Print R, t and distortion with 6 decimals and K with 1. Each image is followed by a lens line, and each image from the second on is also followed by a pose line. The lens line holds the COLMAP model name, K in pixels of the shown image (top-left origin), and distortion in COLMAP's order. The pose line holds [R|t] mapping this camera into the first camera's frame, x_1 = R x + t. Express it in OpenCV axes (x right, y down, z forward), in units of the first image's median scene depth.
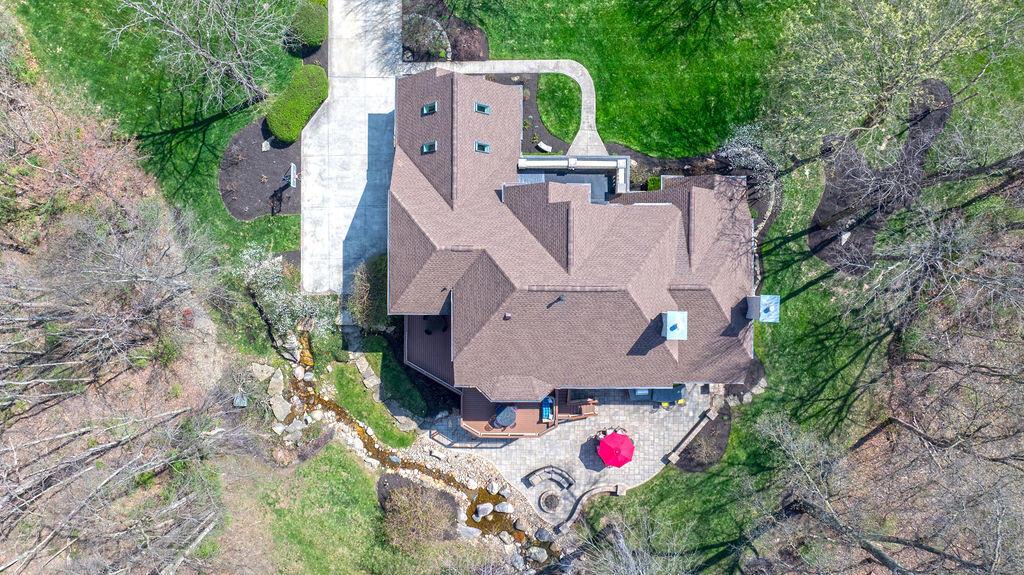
lens RADIAL K [[729.1, 0, 512.0], [0, 729.1, 287.5], [0, 0, 1]] dist [-0.002684, -0.000305]
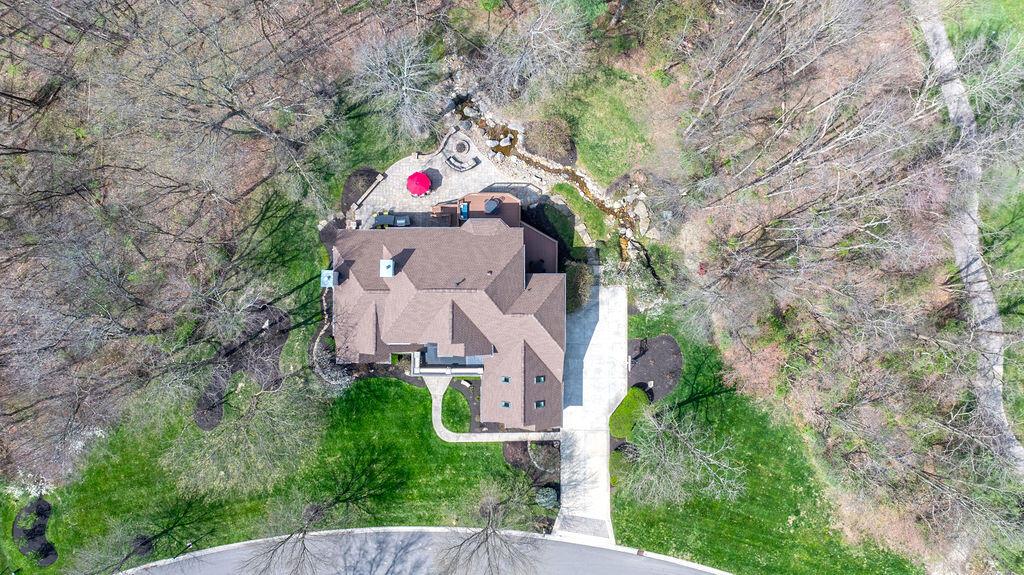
lens RADIAL K [[724.0, 0, 512.5], [0, 724.0, 239.1], [0, 0, 1]] dist [-0.000188, -0.000285]
pose [[-0.999515, 0.001199, -0.031129, -0.005643], [-0.003280, -0.997754, 0.066905, 0.005906], [-0.030979, 0.066975, 0.997274, -0.498118]]
